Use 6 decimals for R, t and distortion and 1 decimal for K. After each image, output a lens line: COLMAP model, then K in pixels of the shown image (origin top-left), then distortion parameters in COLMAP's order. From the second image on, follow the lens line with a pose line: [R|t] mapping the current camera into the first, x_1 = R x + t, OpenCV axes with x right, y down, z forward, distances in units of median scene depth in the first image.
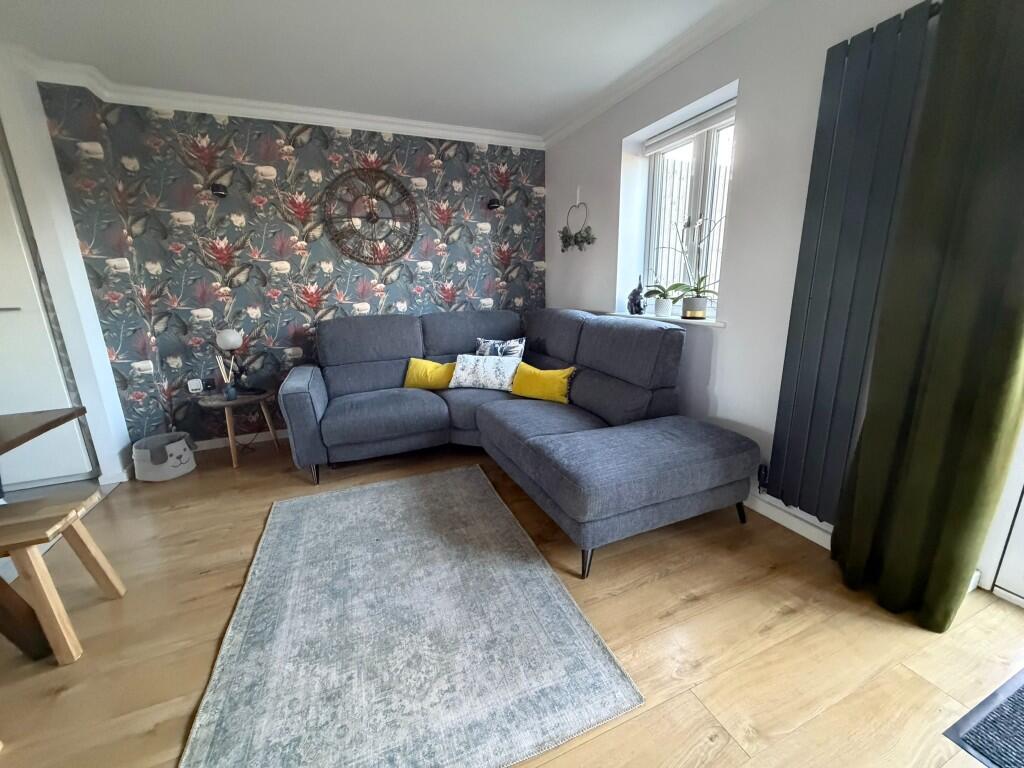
lens RADIAL K [[410.4, 0, 511.0], [0, 410.4, 382.7], [0, 0, 1]] dist [0.002755, -0.000451]
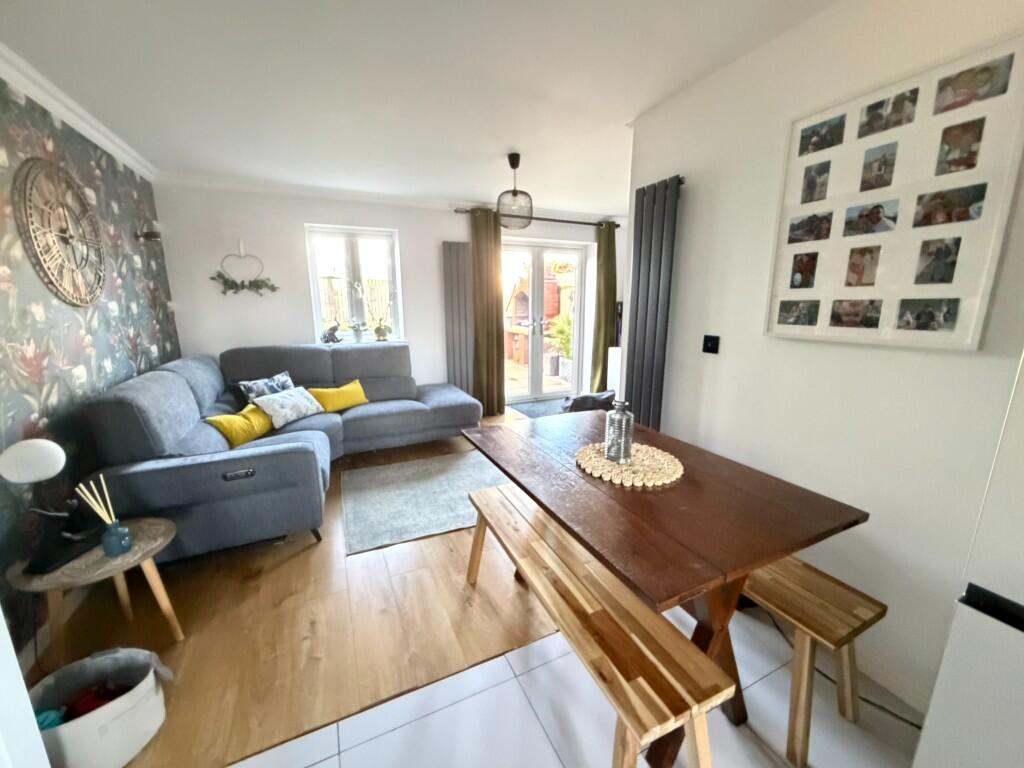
lens RADIAL K [[410.4, 0, 508.6], [0, 410.4, 385.7], [0, 0, 1]] dist [0.002755, -0.000451]
pose [[-0.044528, -0.183760, 0.981962, -1.089083], [0.235301, 0.953354, 0.189076, -0.138731], [-0.970902, 0.239476, 0.000788, 0.387846]]
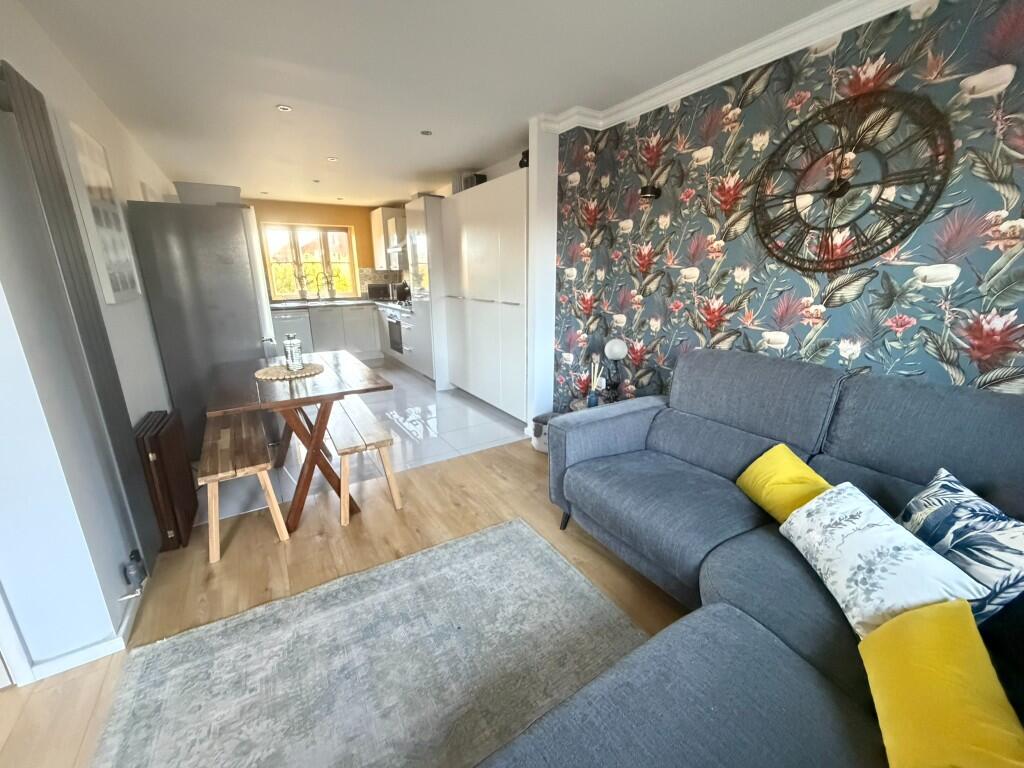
lens RADIAL K [[410.4, 0, 502.8], [0, 410.4, 383.4], [0, 0, 1]] dist [0.002755, -0.000451]
pose [[0.153253, 0.280523, -0.947534, 0.208471], [-0.226683, 0.943272, 0.242598, -0.189219], [0.961836, 0.177611, 0.208149, 0.506530]]
